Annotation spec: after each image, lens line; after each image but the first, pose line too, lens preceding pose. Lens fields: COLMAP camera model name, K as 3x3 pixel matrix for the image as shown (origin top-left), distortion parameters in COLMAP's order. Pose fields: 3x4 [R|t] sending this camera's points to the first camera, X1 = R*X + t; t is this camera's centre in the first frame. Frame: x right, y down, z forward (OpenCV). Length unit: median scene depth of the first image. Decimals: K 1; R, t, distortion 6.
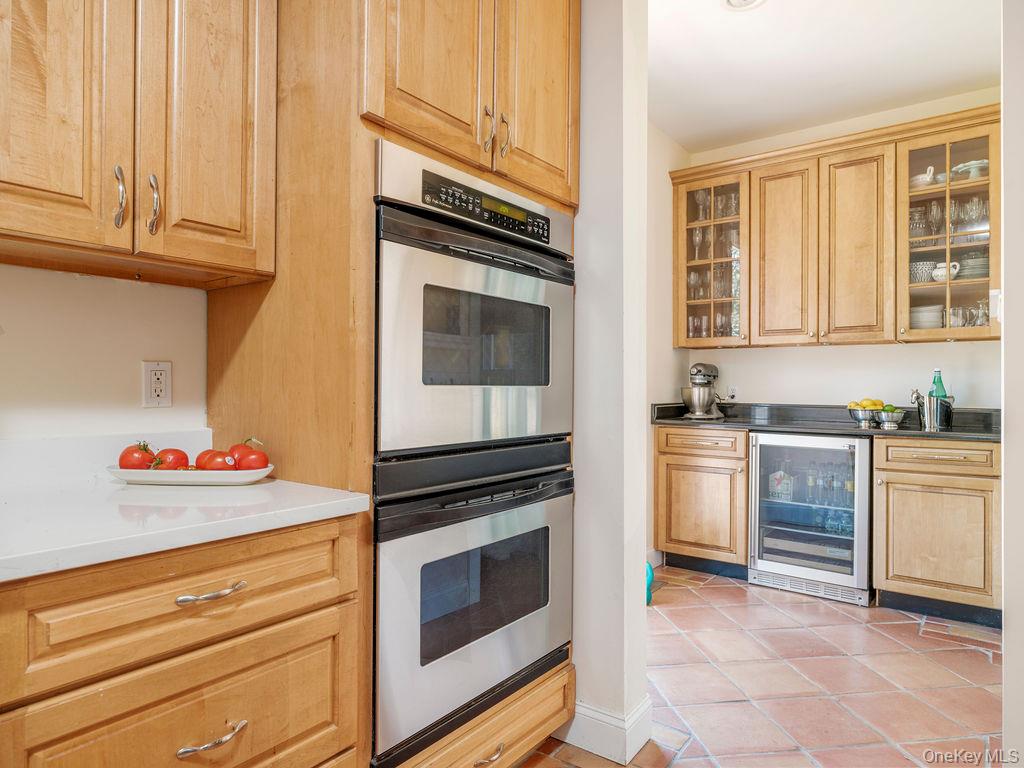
lens RADIAL K [[625.2, 0, 512.3], [0, 625.2, 383.4], [0, 0, 1]] dist [0.000559, -0.000051]
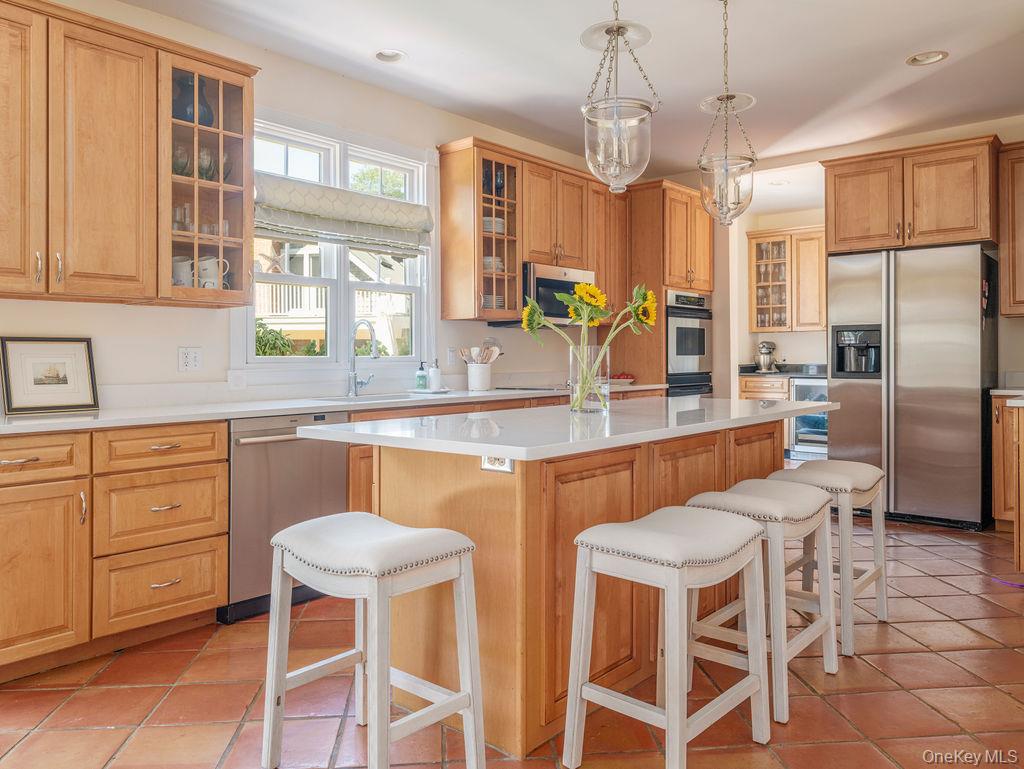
lens RADIAL K [[767.0, 0, 507.8], [0, 767.0, 356.5], [0, 0, 1]] dist [-0.000636, 0.004868]
pose [[0.998271, -0.010444, -0.057851, -0.305879], [0.010758, 0.999929, 0.005121, -0.008869], [0.057793, -0.005734, 0.998312, -1.235095]]
